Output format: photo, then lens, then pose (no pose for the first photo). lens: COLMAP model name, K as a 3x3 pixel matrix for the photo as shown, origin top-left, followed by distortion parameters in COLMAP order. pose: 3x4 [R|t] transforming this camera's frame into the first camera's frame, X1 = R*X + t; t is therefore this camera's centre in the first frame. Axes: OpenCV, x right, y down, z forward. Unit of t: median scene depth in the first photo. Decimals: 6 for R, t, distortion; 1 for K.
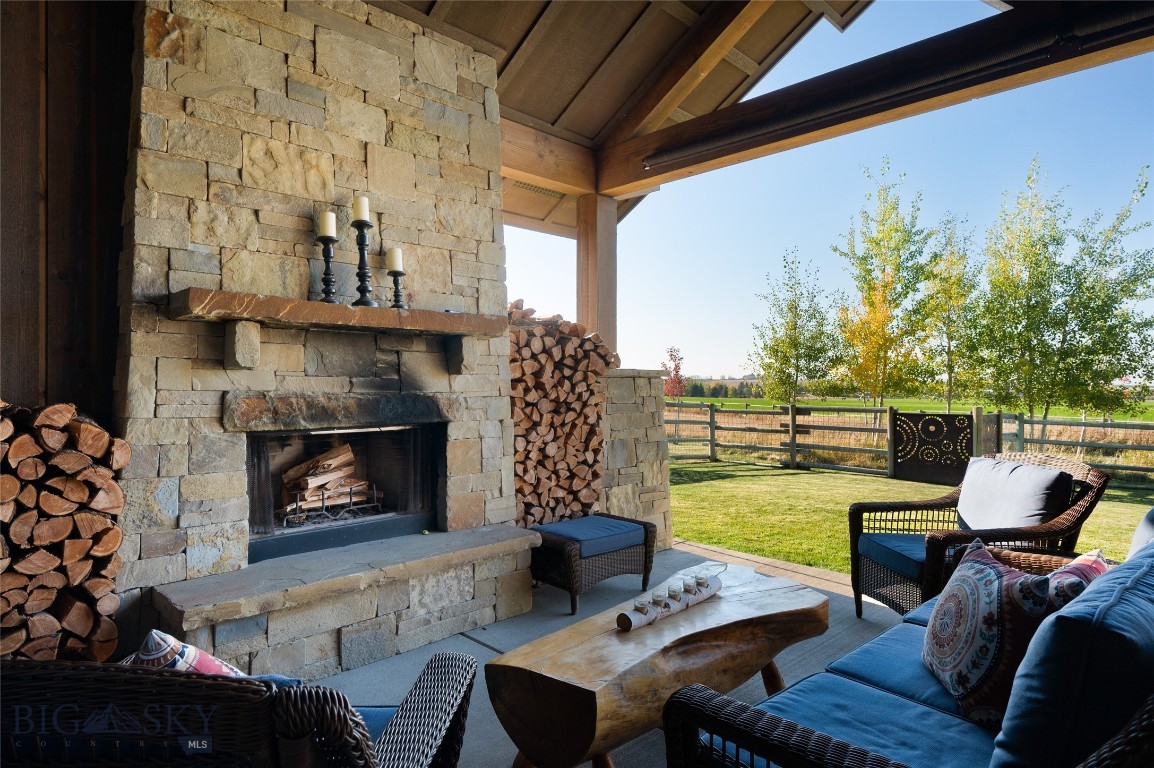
lens RADIAL K [[651.7, 0, 577.0], [0, 651.7, 384.0], [0, 0, 1]] dist [-0.003098, -0.000450]
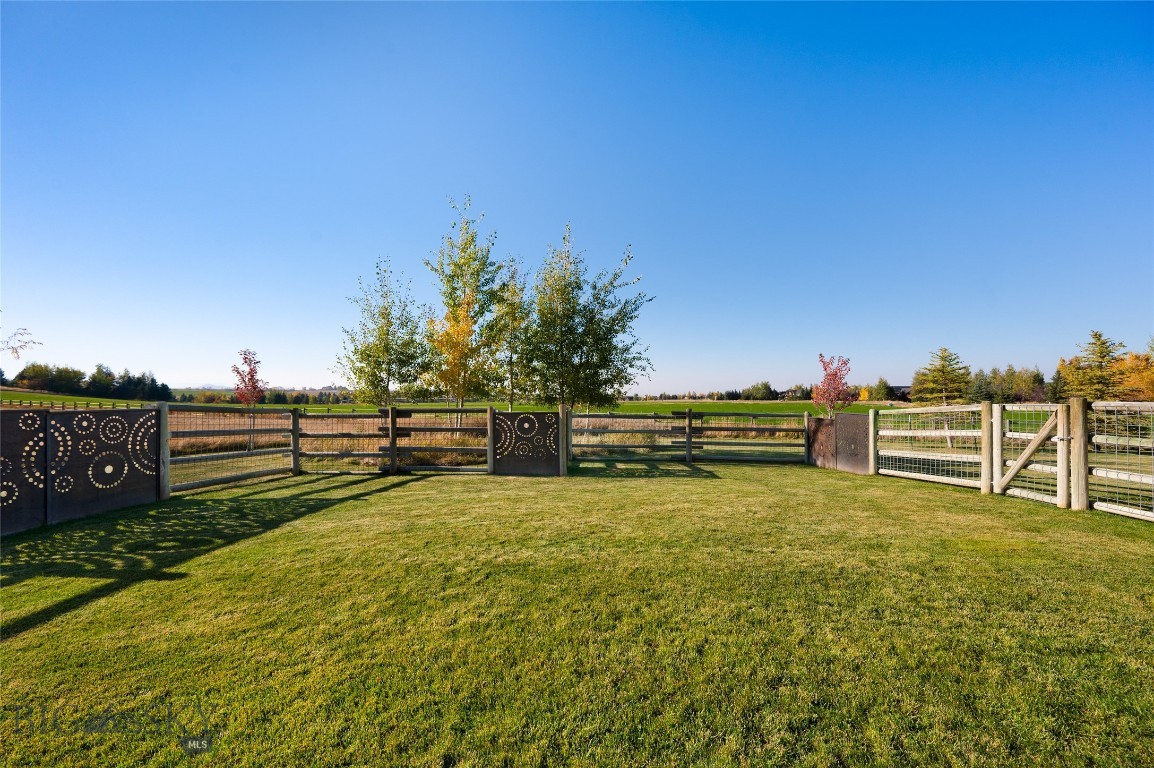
lens RADIAL K [[454.9, 0, 577.4], [0, 454.9, 389.1], [0, 0, 1]] dist [0.001179, 0.000153]
pose [[0.724175, 0.006556, 0.689585, 0.056566], [0.000455, 0.999950, -0.009984, 0.010514], [-0.689616, 0.007544, 0.724136, 0.280728]]
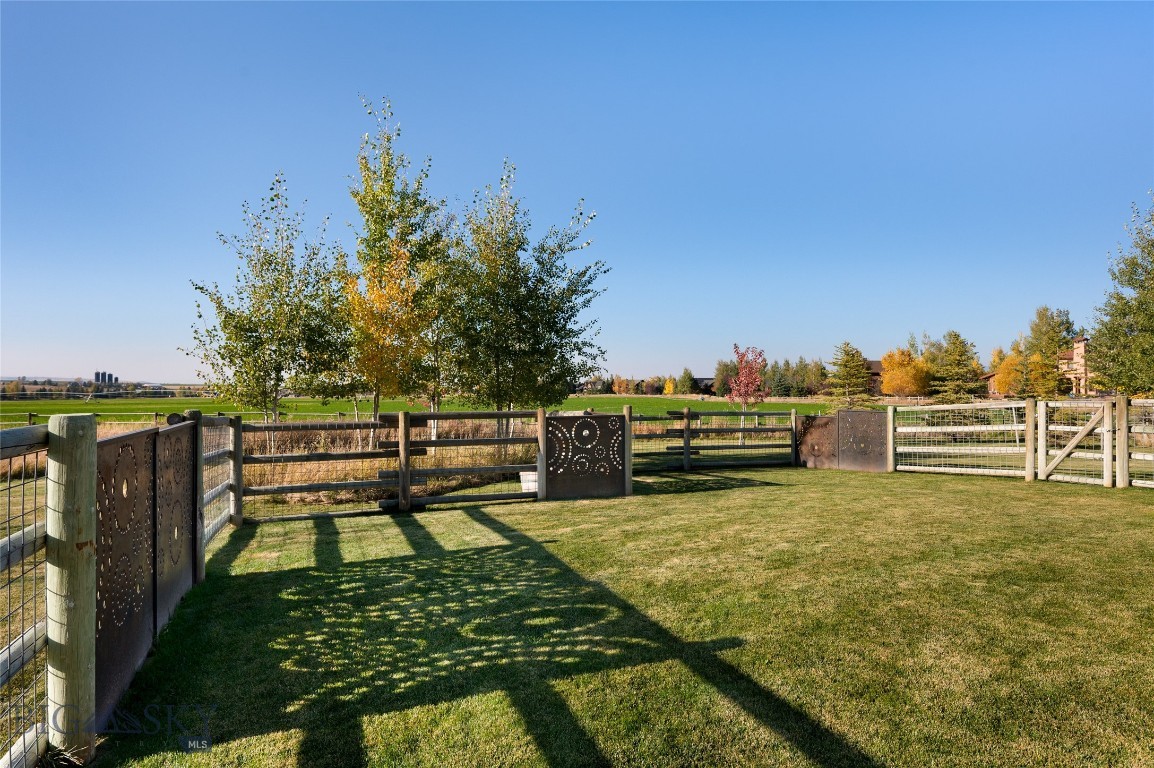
lens RADIAL K [[613.9, 0, 577.0], [0, 613.9, 384.0], [0, 0, 1]] dist [-0.003926, -0.000614]
pose [[0.372406, 0.003299, 0.928064, -0.143953], [-0.001962, 0.999994, -0.002767, 0.005182], [-0.928068, -0.000790, 0.372410, 0.523855]]
